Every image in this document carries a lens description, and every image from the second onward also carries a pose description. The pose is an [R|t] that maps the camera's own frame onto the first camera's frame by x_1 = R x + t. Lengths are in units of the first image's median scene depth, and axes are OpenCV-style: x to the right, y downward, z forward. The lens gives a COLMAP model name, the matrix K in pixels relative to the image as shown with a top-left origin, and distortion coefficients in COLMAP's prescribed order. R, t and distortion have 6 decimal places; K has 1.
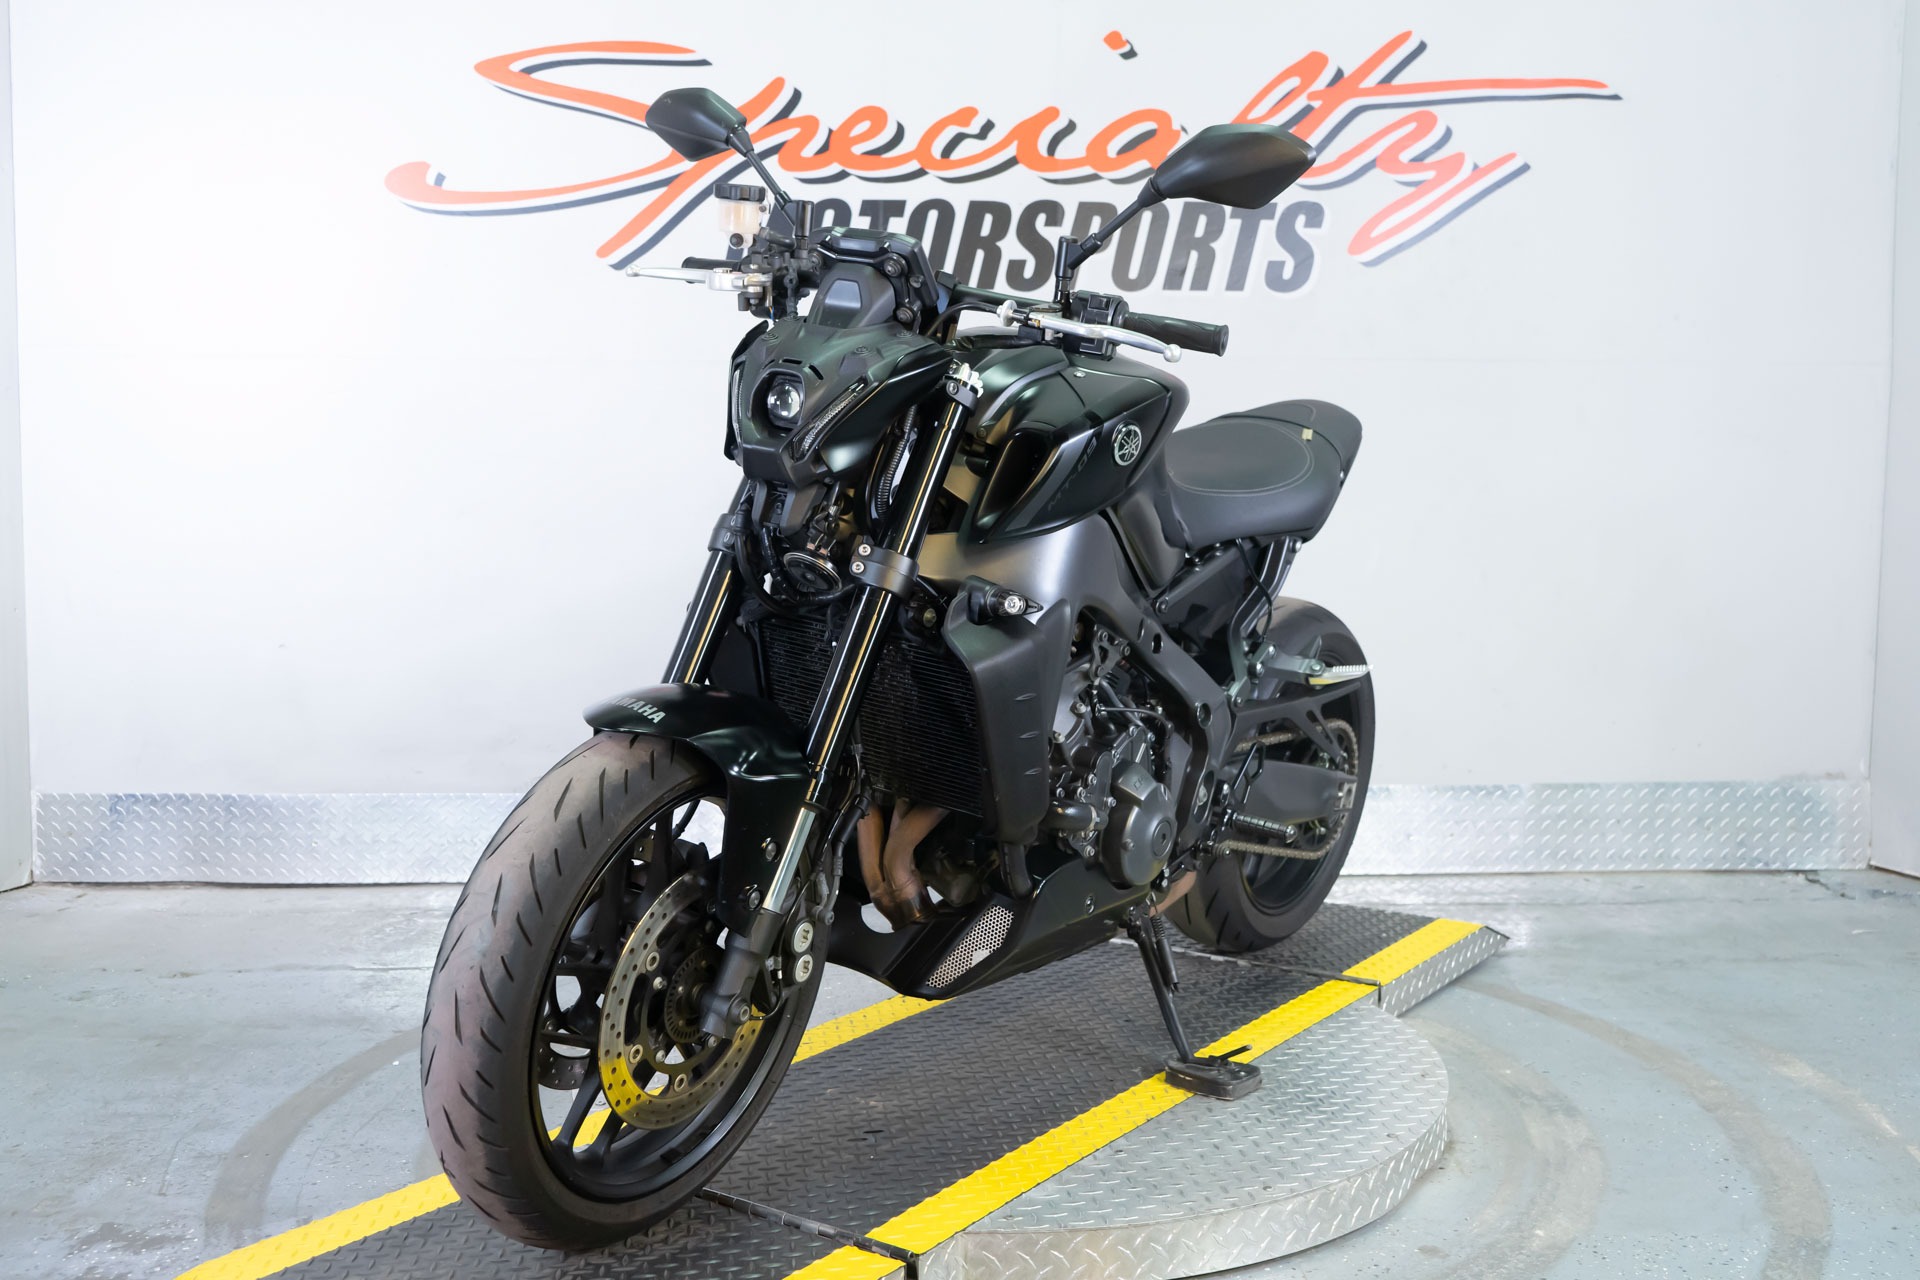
lens RADIAL K [[1845.9, 0, 960.8], [0, 1845.9, 635.1], [0, 0, 1]] dist [0.003922, 0.000000]
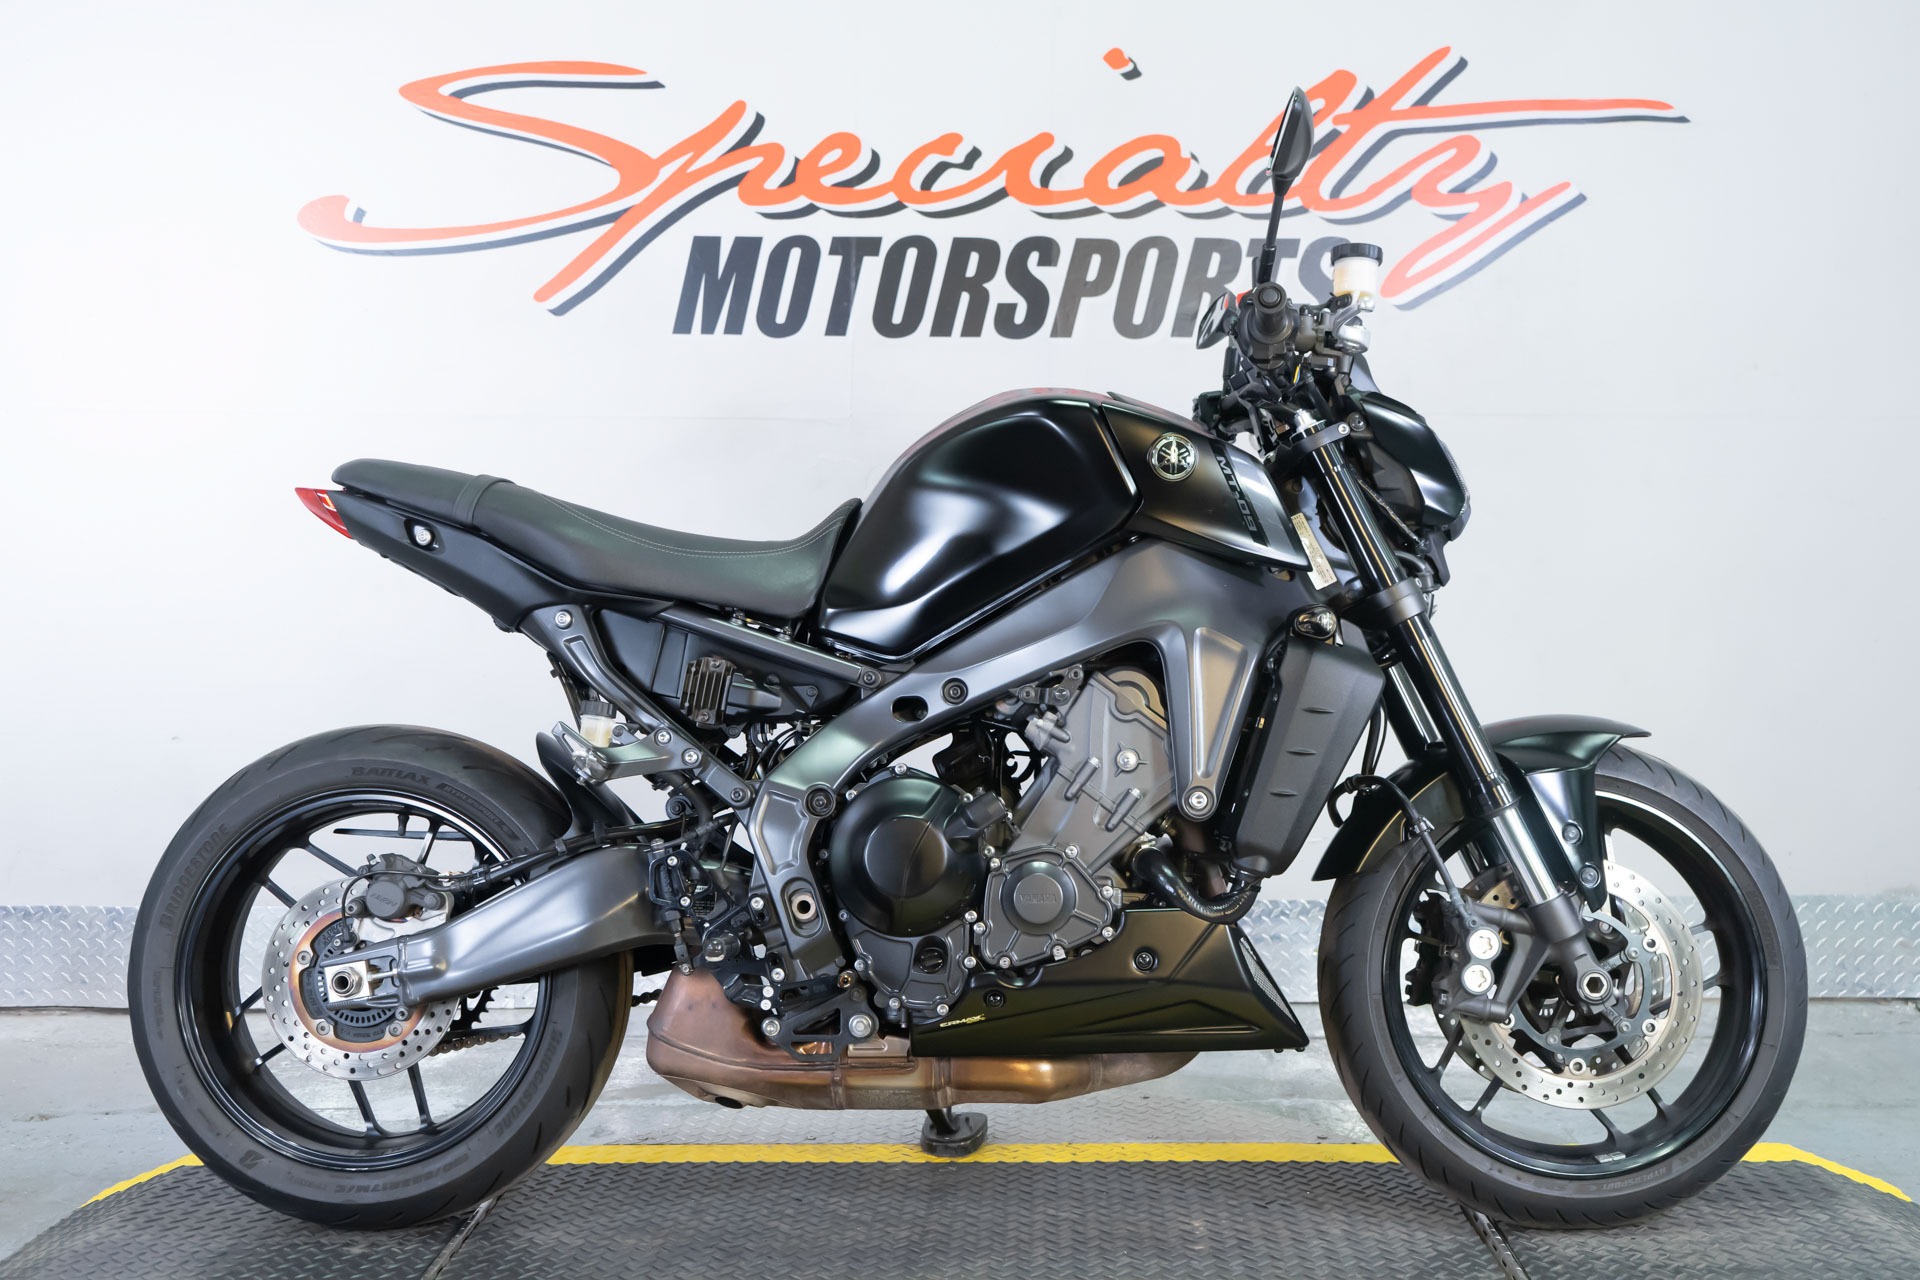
lens RADIAL K [[2031.6, 0, 964.8], [0, 2031.6, 635.0], [0, 0, 1]] dist [0.013837, 0.000000]
pose [[0.999914, 0.000237, -0.013114, 0.023303], [-0.000798, 0.999083, -0.042817, -0.002081], [0.013092, 0.042824, 0.998997, 0.030226]]
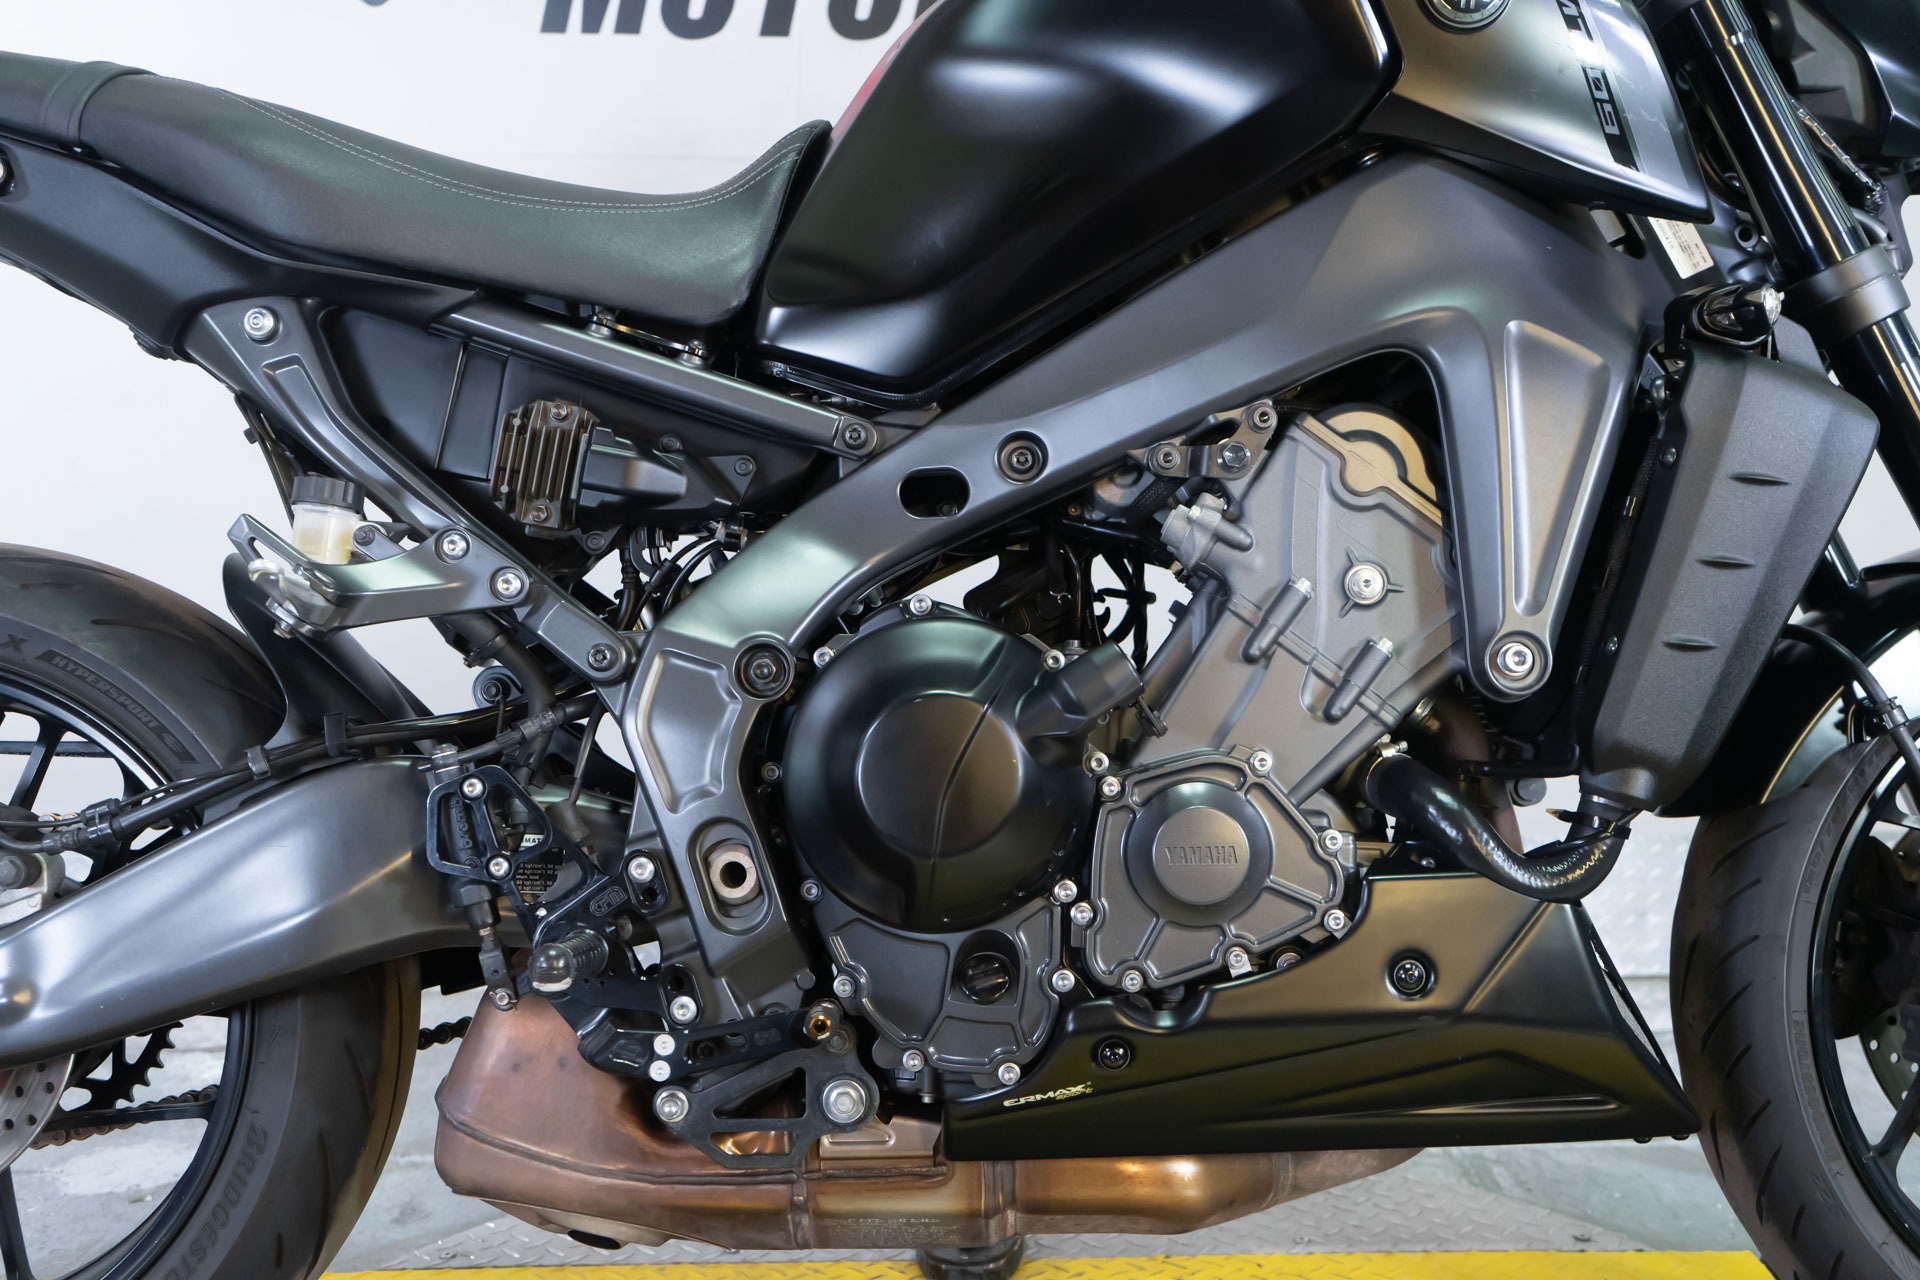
lens RADIAL K [[2031.6, 0, 978.6], [0, 2031.6, 648.7], [0, 0, 1]] dist [0.013837, 0.000000]
pose [[0.999654, -0.004987, 0.025828, -0.002490], [0.005079, 0.999981, -0.003482, 0.019233], [-0.025811, 0.003612, 0.999660, 0.321020]]
